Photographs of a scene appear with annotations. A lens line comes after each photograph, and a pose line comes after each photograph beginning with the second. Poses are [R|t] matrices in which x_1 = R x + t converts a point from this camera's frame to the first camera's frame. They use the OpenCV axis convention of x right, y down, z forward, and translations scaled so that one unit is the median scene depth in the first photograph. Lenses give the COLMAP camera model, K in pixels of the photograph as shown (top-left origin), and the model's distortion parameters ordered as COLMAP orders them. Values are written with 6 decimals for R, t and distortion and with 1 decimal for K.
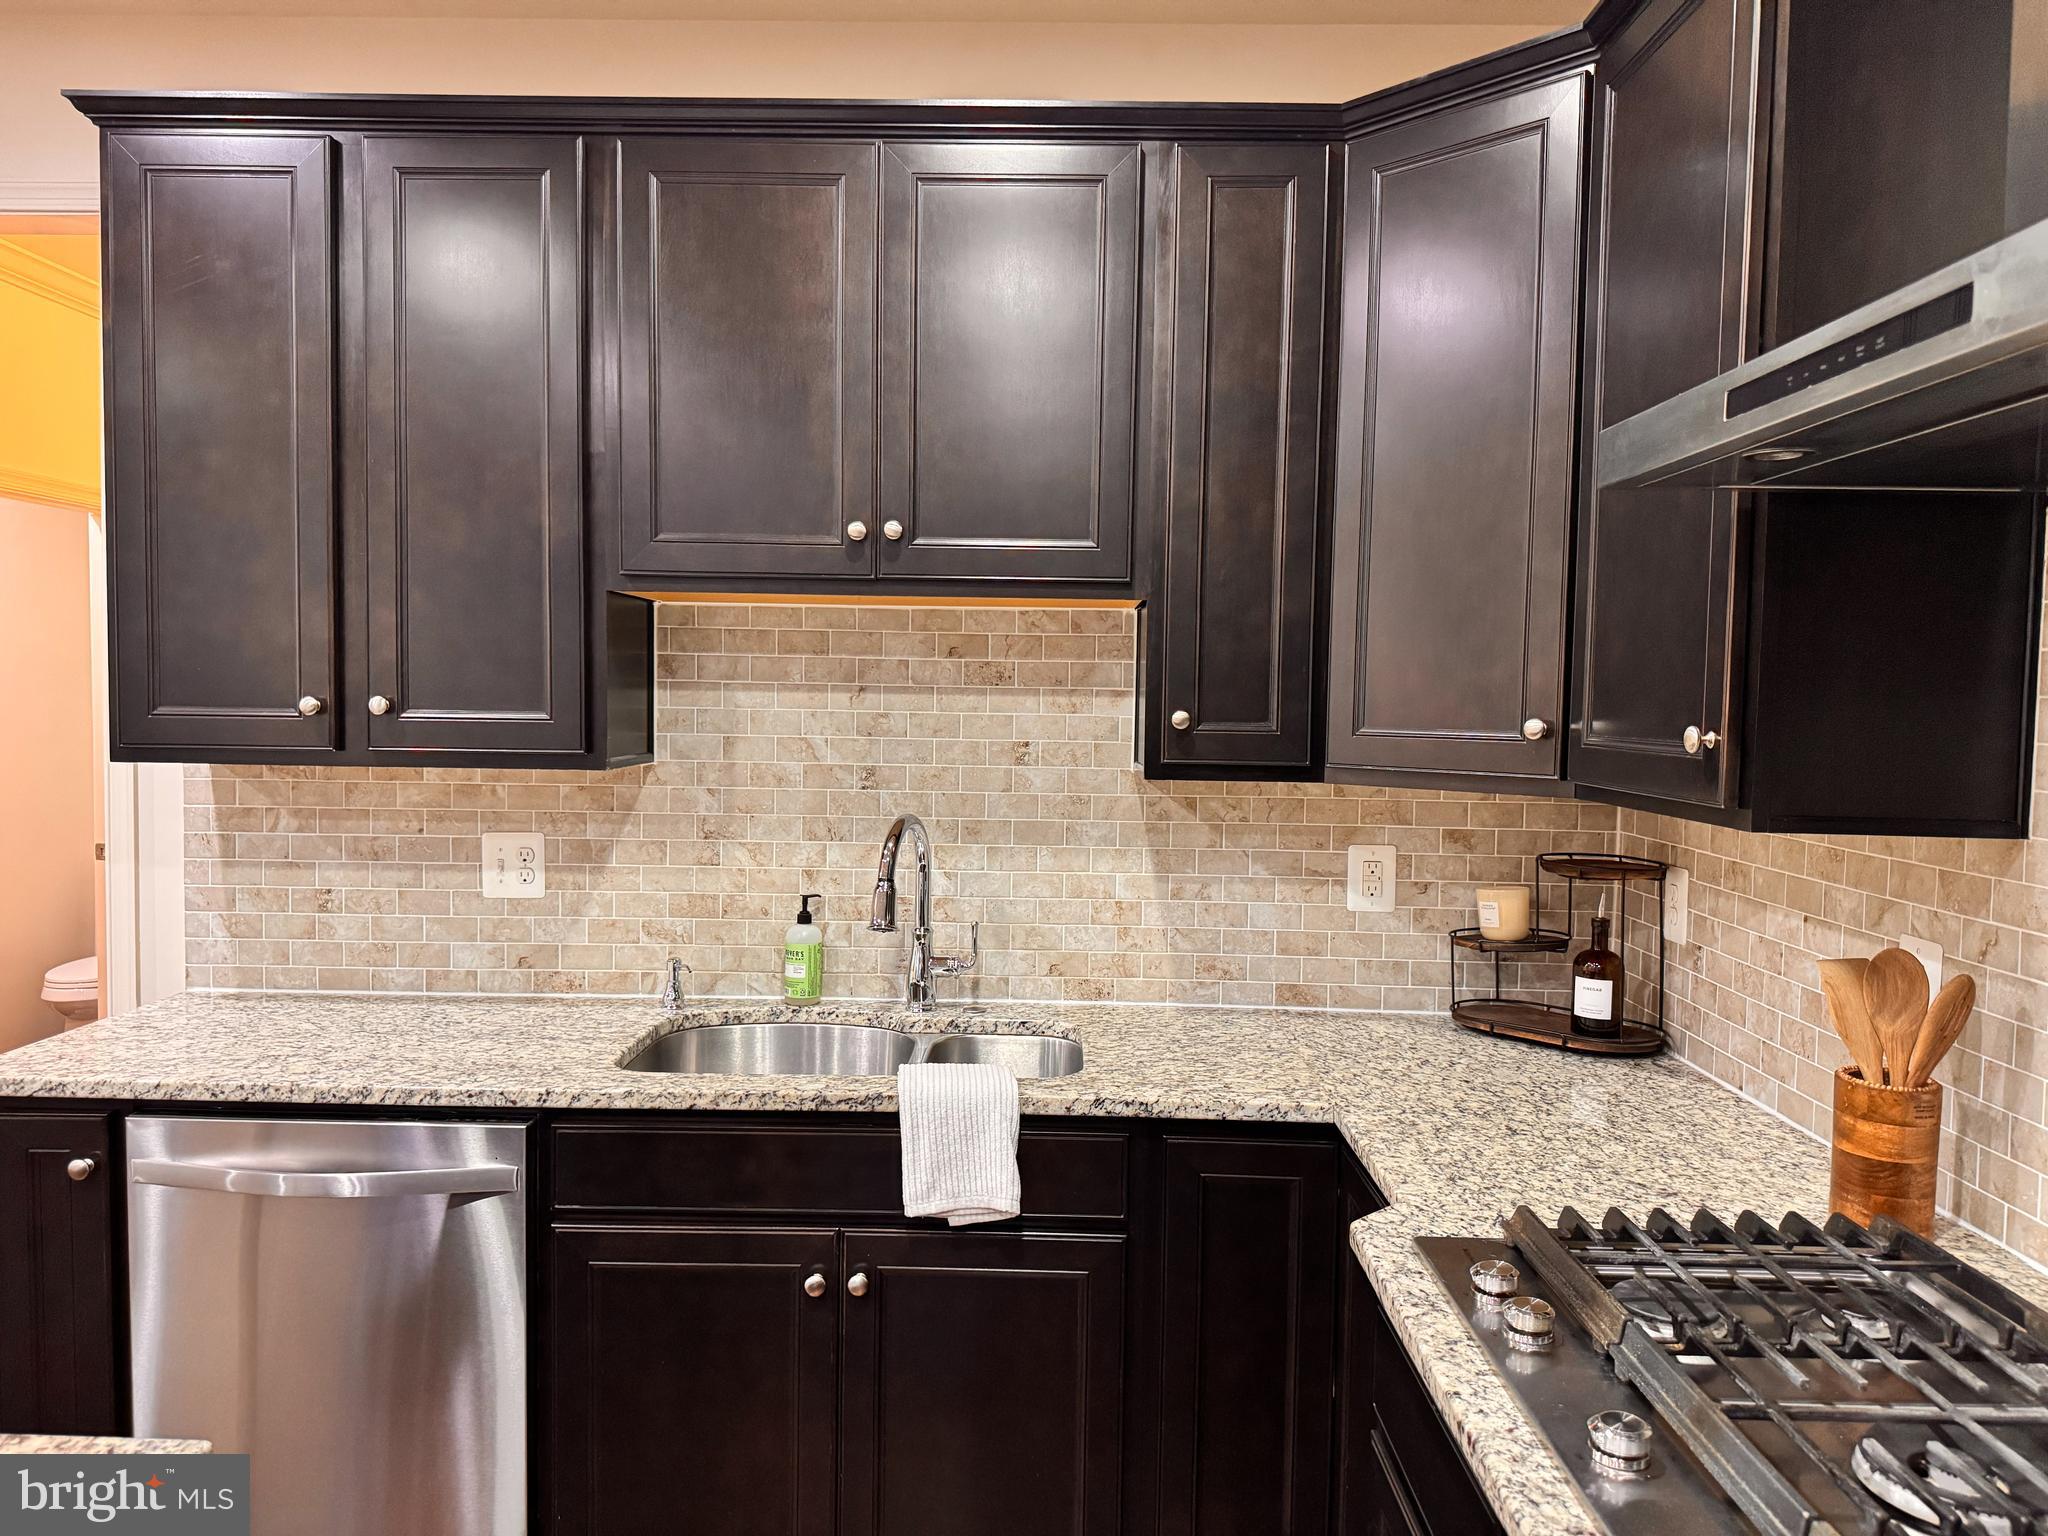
lens RADIAL K [[1415.9, 0, 1030.9], [0, 1415.9, 772.0], [0, 0, 1]] dist [0.046535, -0.062389]
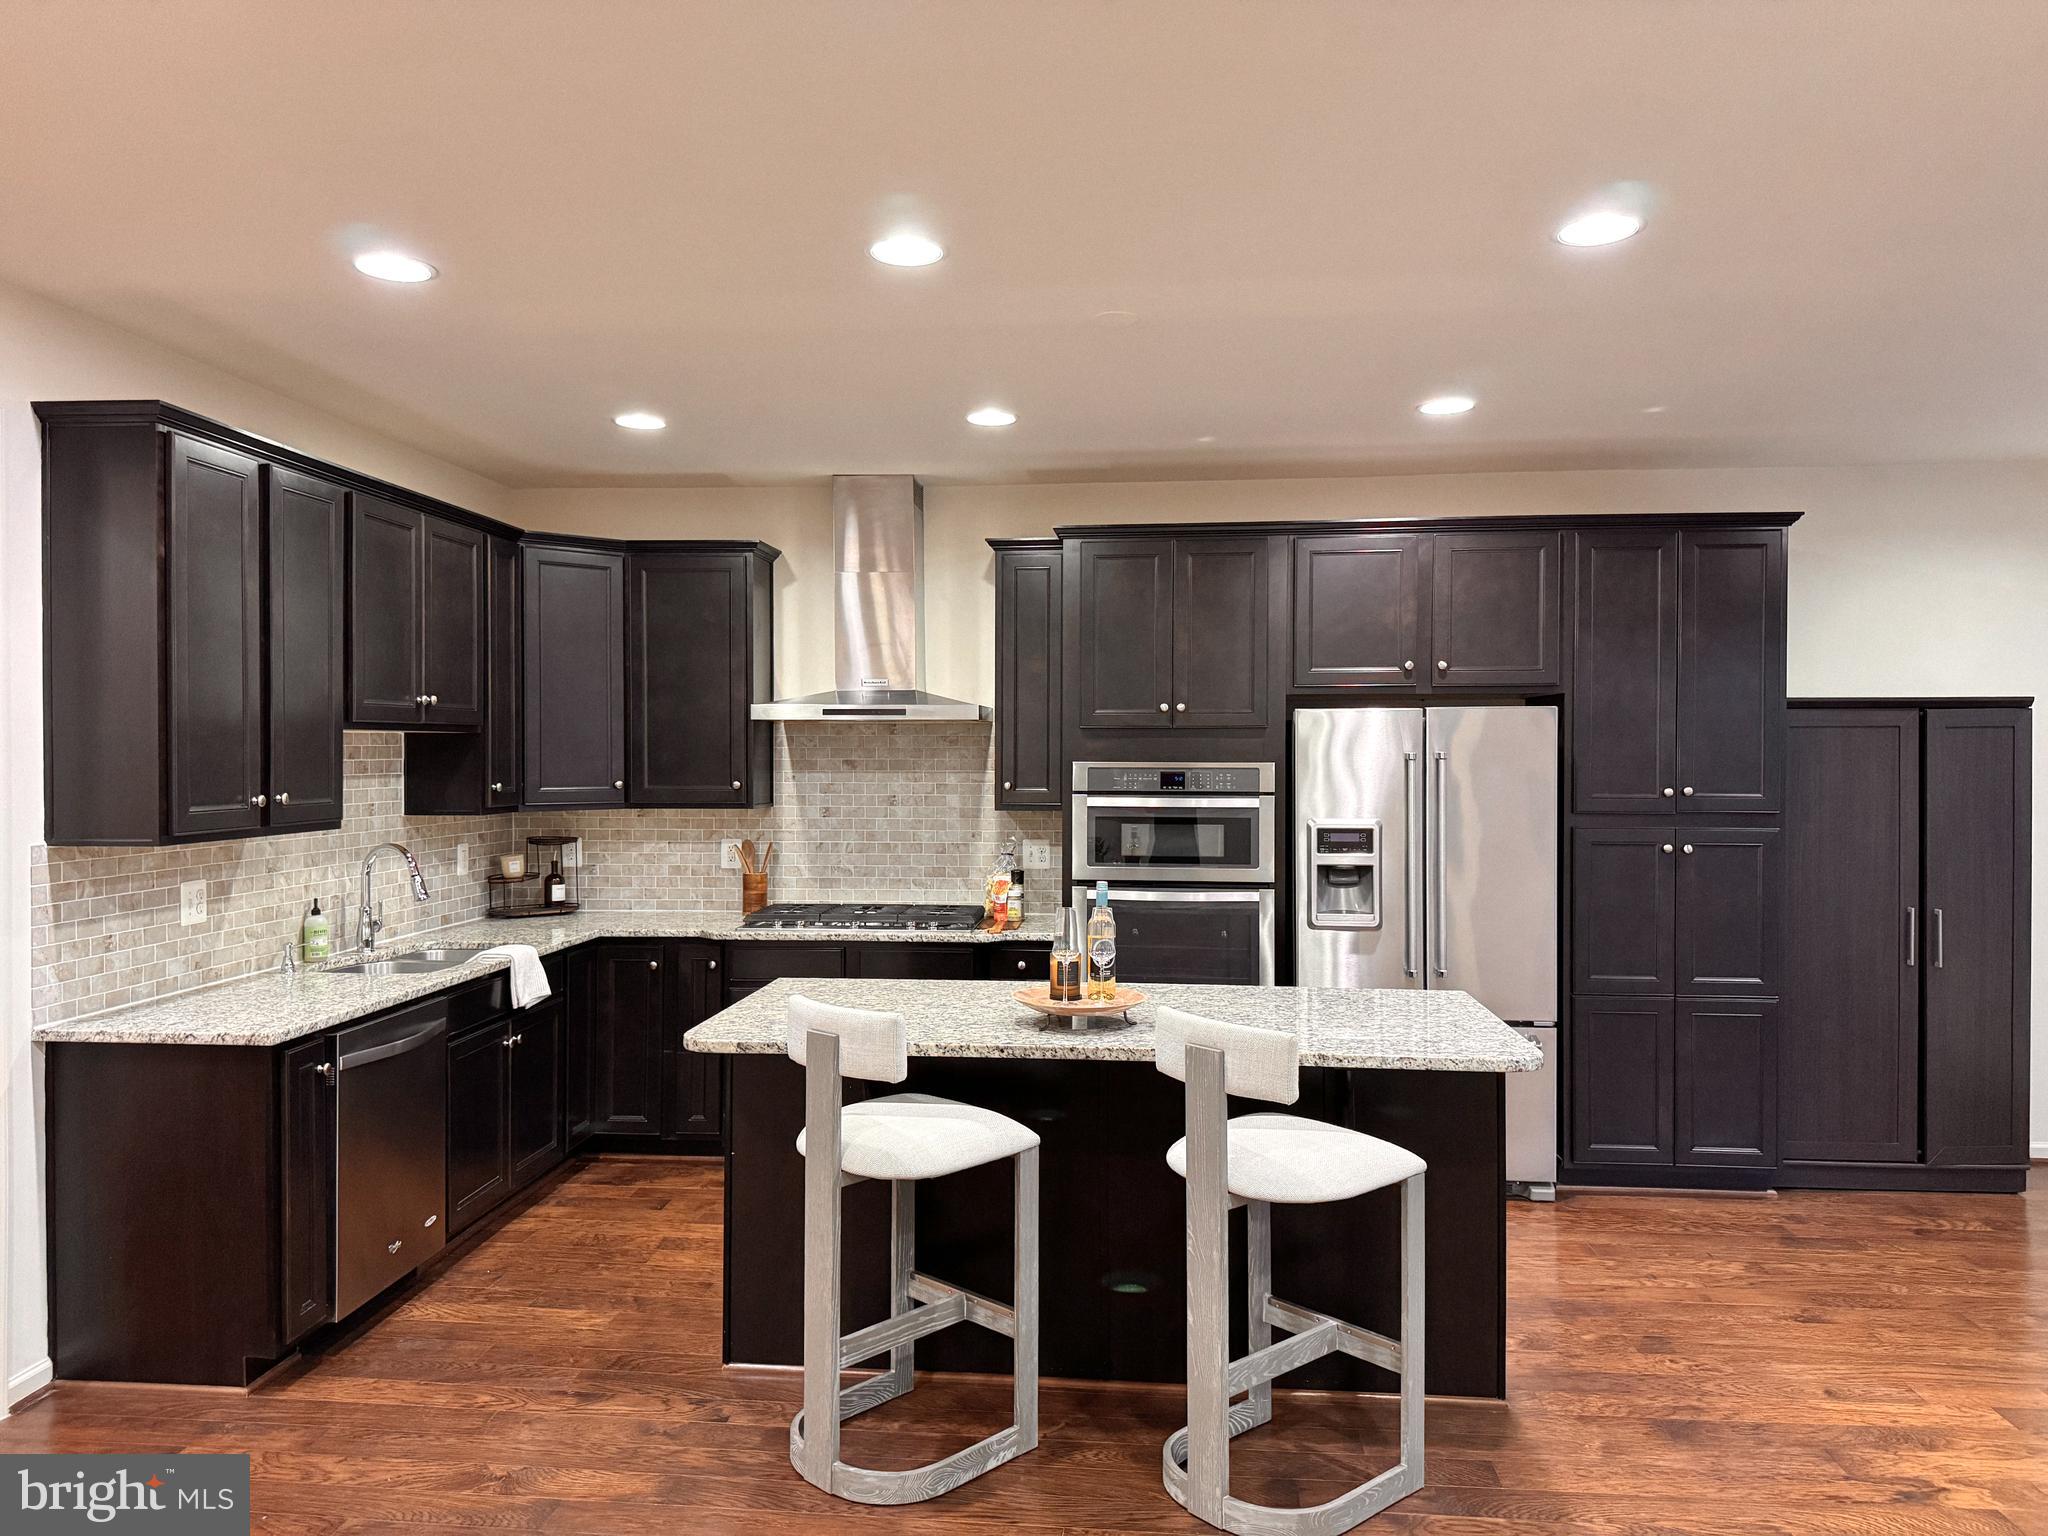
lens RADIAL K [[1415.9, 0, 1018.7], [0, 1415.9, 766.3], [0, 0, 1]] dist [0.046535, -0.062389]
pose [[0.084156, -0.025972, 0.996114, -1.802048], [0.052520, 0.998386, 0.021594, -0.066065], [-0.995067, 0.050499, 0.085385, -0.010716]]
